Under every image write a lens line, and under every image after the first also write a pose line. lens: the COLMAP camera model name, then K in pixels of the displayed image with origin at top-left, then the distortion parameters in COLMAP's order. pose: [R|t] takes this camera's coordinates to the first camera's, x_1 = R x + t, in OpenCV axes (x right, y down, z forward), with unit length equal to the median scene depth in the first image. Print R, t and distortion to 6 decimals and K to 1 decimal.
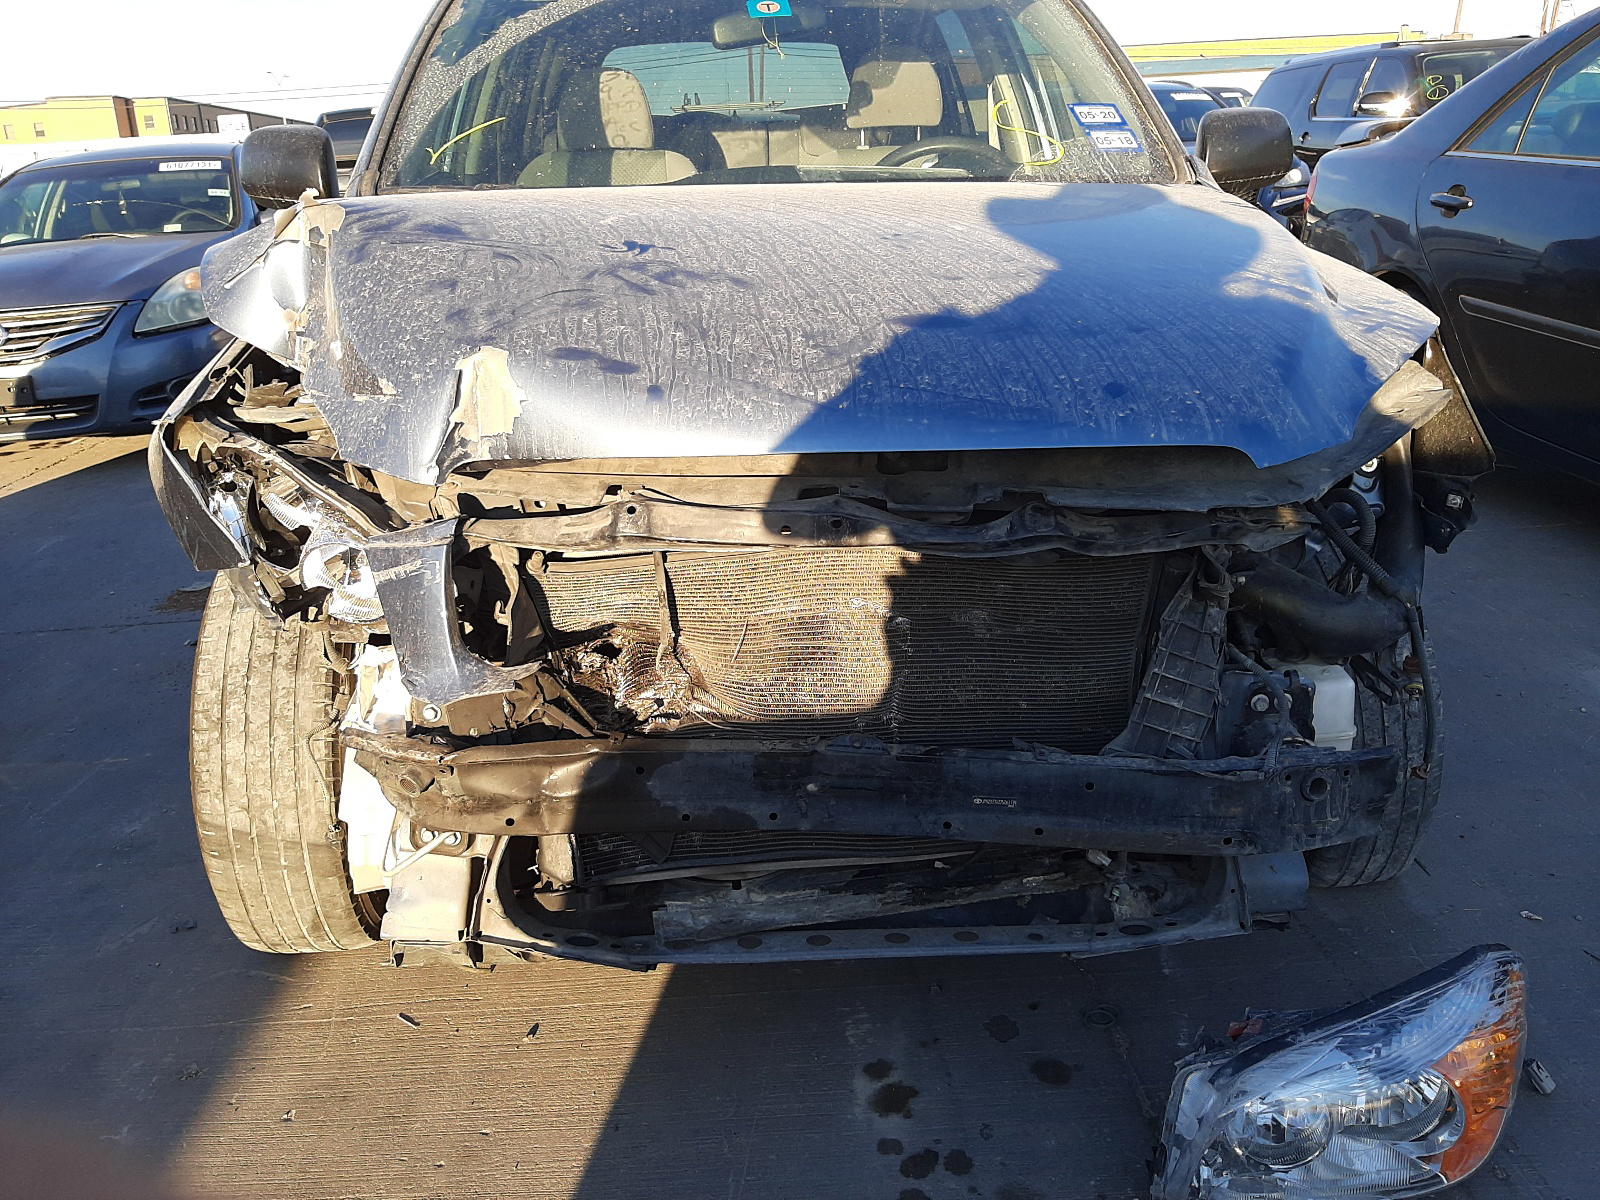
lens RADIAL K [[1294.5, 0, 800.0], [0, 1294.5, 600.0], [0, 0, 1]] dist [0.000629, -0.016612]
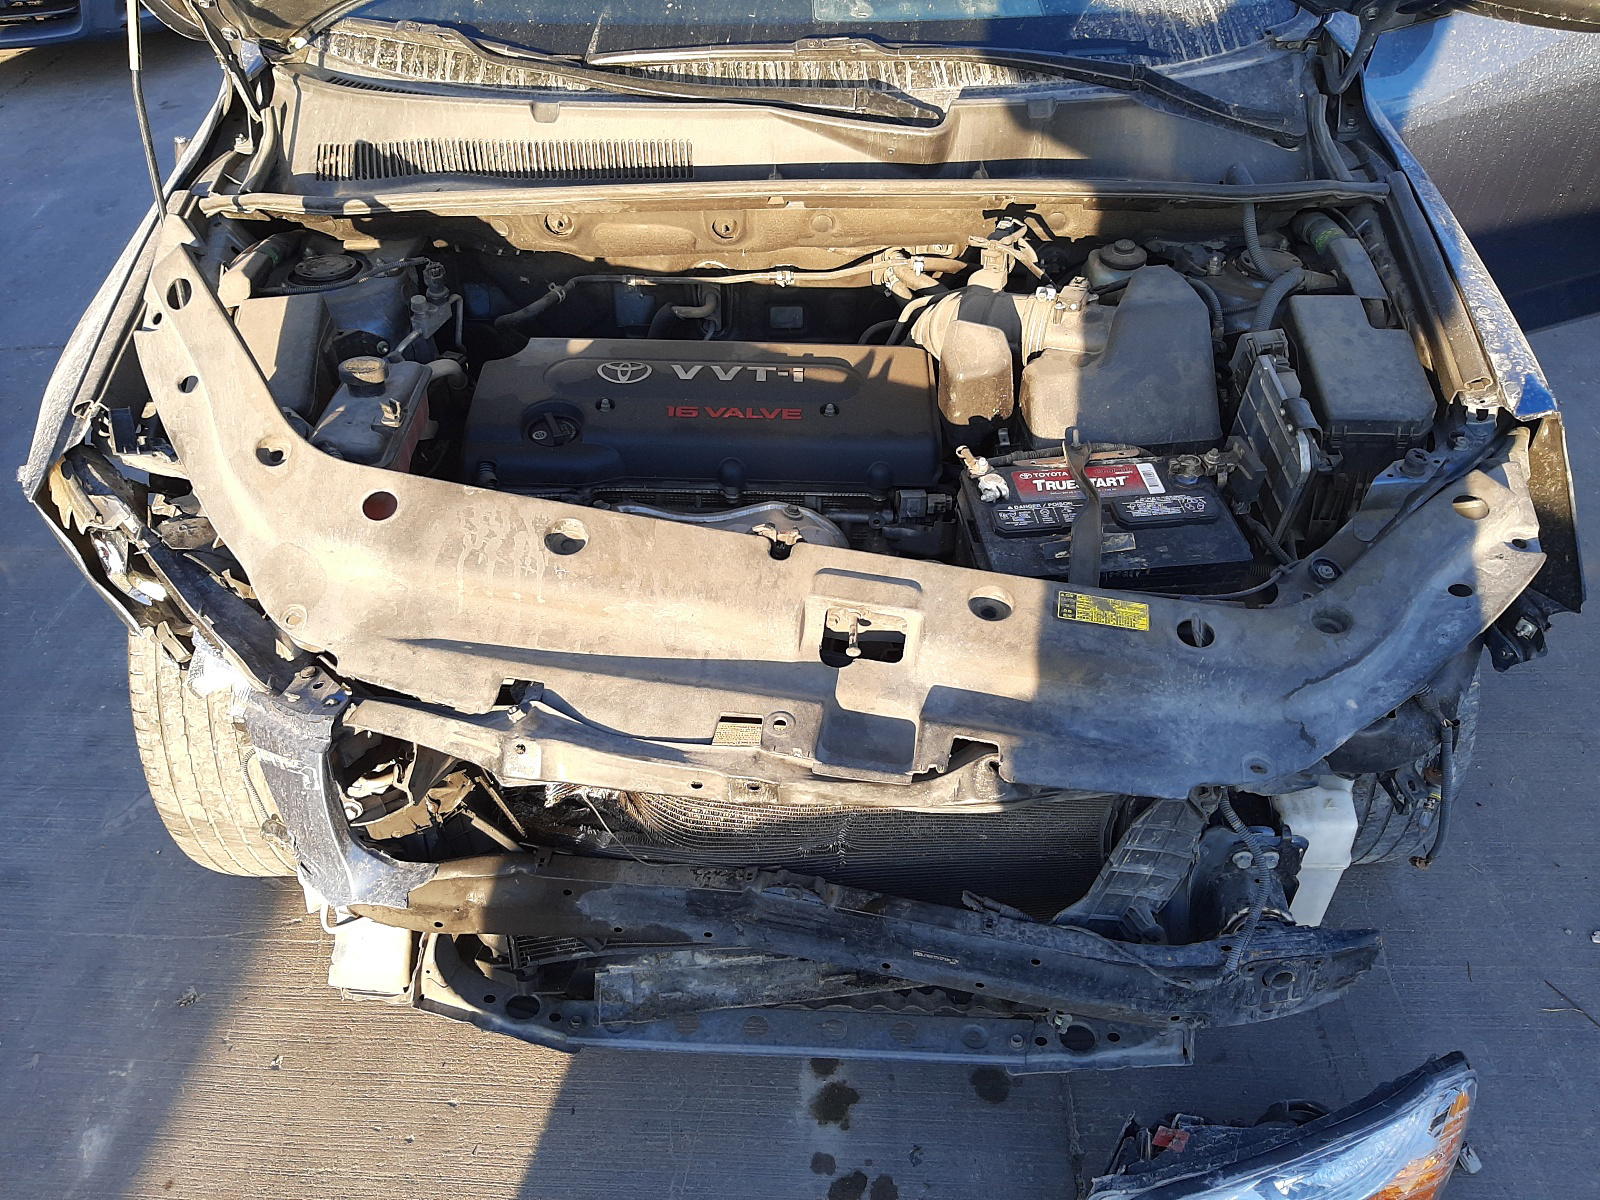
lens RADIAL K [[1276.5, 0, 799.5], [0, 1276.5, 611.0], [0, 0, 1]] dist [-0.016924, 0.003466]
pose [[0.996996, 0.058612, -0.050626, 0.078609], [-0.034395, 0.920746, 0.388644, -0.412379], [0.069393, -0.385736, 0.919996, 0.218525]]
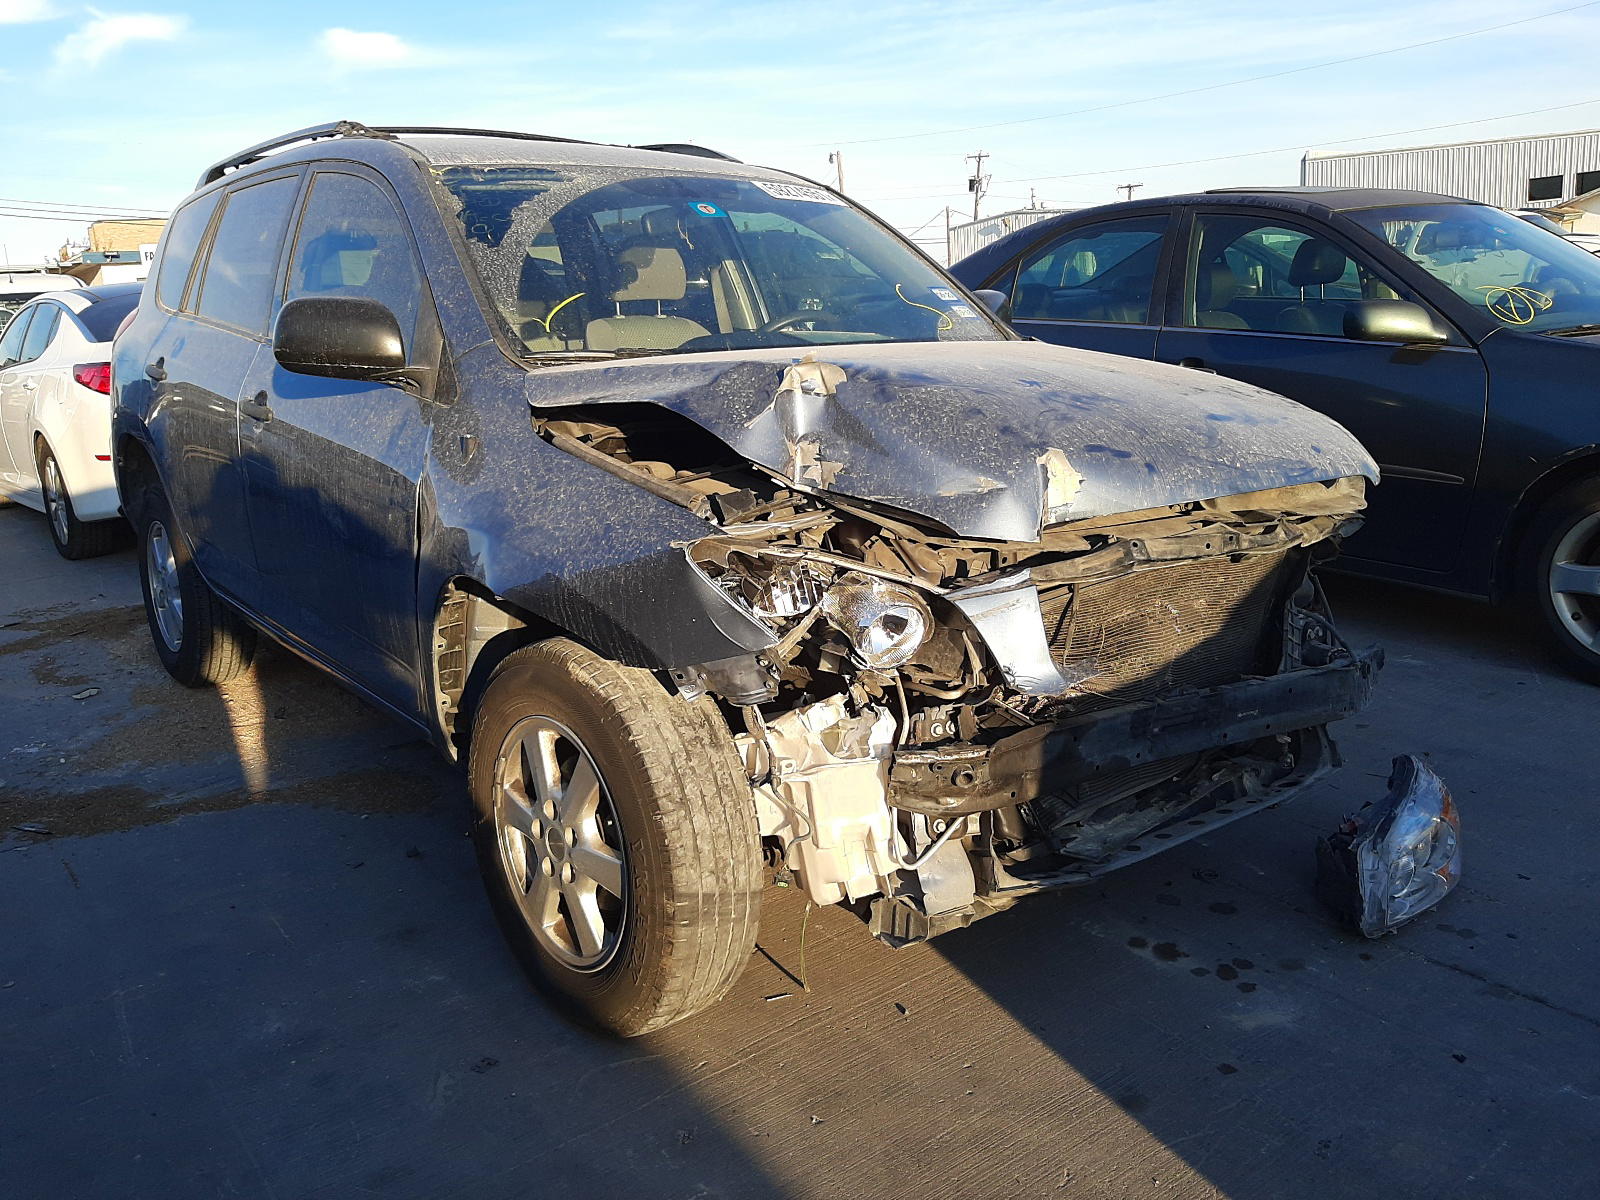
lens RADIAL K [[1276.5, 0, 799.5], [0, 1276.5, 611.0], [0, 0, 1]] dist [-0.016924, 0.003466]
pose [[0.818989, -0.128799, 0.559167, -1.089998], [0.190211, 0.980323, -0.052787, 0.009946], [-0.541365, 0.149592, 0.827373, -0.012142]]
